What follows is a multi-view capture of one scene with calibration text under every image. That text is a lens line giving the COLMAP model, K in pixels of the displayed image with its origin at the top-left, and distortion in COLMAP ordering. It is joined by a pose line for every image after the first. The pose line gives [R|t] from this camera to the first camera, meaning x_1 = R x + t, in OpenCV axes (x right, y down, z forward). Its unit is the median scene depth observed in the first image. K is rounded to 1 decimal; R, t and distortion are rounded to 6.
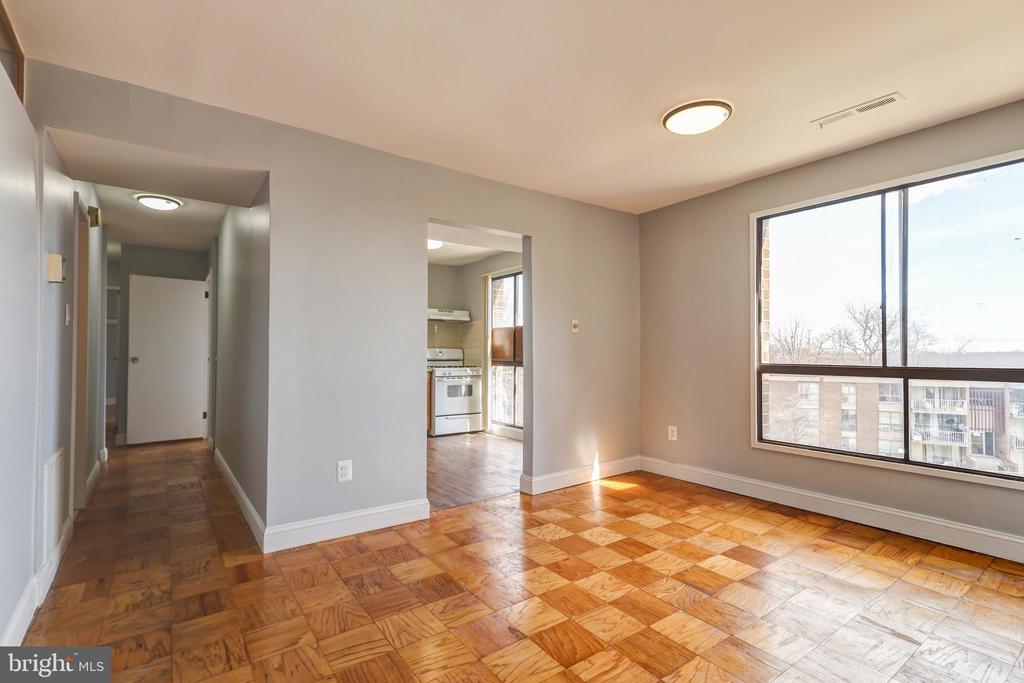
lens RADIAL K [[478.3, 0, 502.2], [0, 478.3, 345.0], [0, 0, 1]] dist [0.007314, 0.001954]
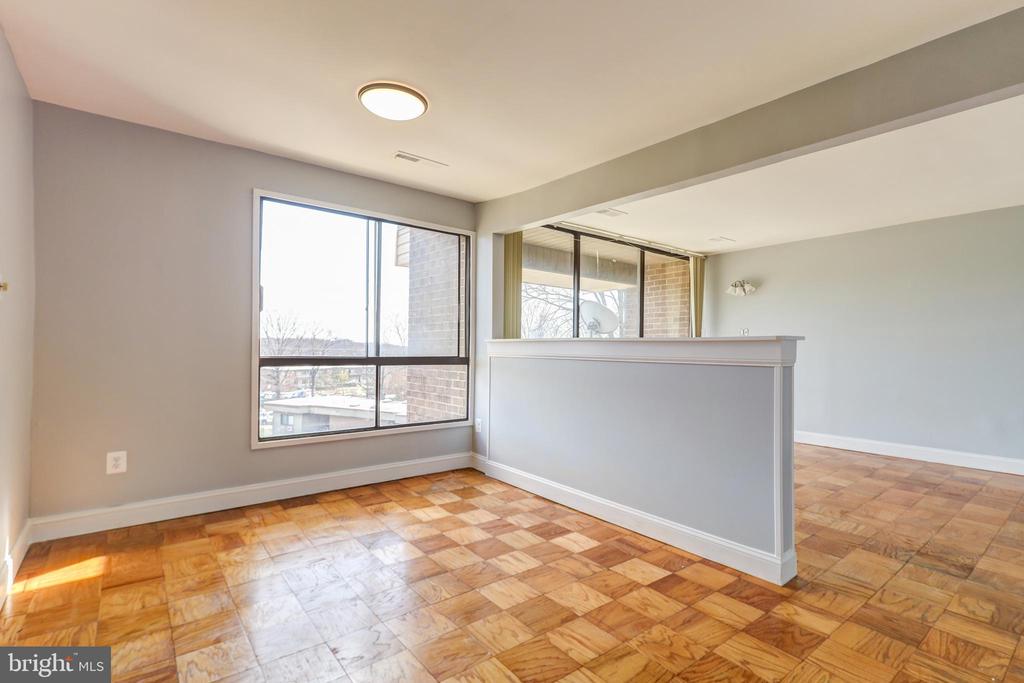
lens RADIAL K [[478.3, 0, 507.4], [0, 478.3, 348.4], [0, 0, 1]] dist [0.007314, 0.001954]
pose [[-0.049866, -0.004220, 0.998747, -0.337366], [-0.032881, 0.999456, 0.002581, 0.004481], [-0.998215, -0.032711, -0.049977, 0.483626]]
